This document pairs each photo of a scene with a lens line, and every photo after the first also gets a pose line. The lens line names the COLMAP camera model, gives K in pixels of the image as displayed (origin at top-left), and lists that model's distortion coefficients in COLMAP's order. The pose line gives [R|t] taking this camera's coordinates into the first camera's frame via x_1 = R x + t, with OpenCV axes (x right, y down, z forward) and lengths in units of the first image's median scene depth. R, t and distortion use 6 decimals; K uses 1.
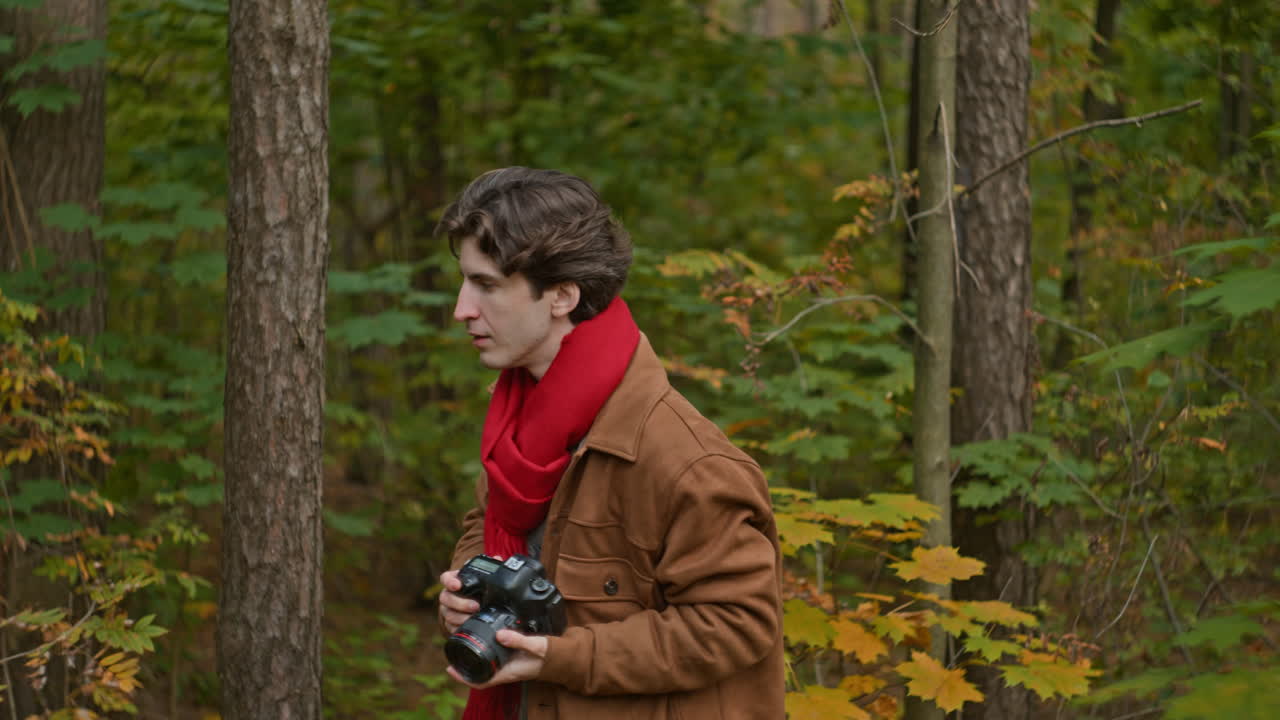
lens RADIAL K [[2116.0, 0, 641.4], [0, 2116.0, 358.5], [0, 0, 1]] dist [0.008887, 0.000000]
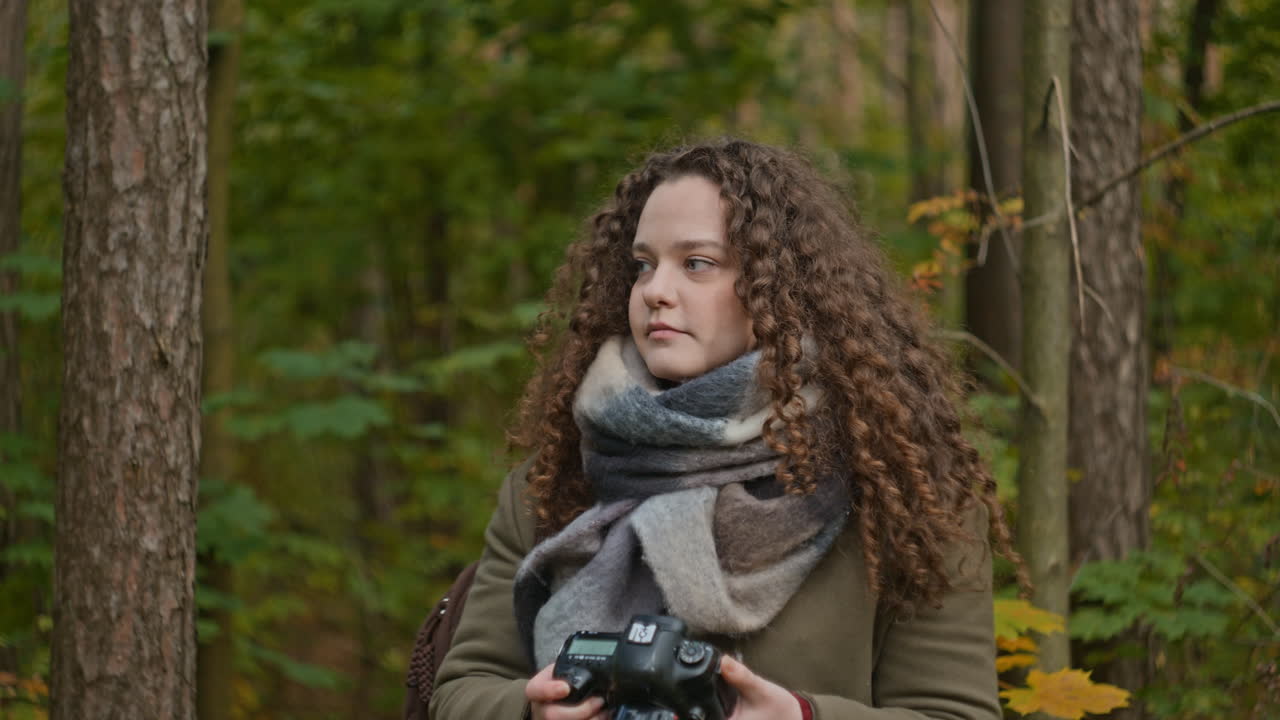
lens RADIAL K [[2116.0, 0, 616.7], [0, 2116.0, 413.8], [0, 0, 1]] dist [0.008887, 0.000000]
pose [[0.999565, -0.002155, -0.029428, 0.010039], [0.000169, 0.997733, -0.067298, 0.057829], [0.029507, 0.067264, 0.997299, 0.304832]]
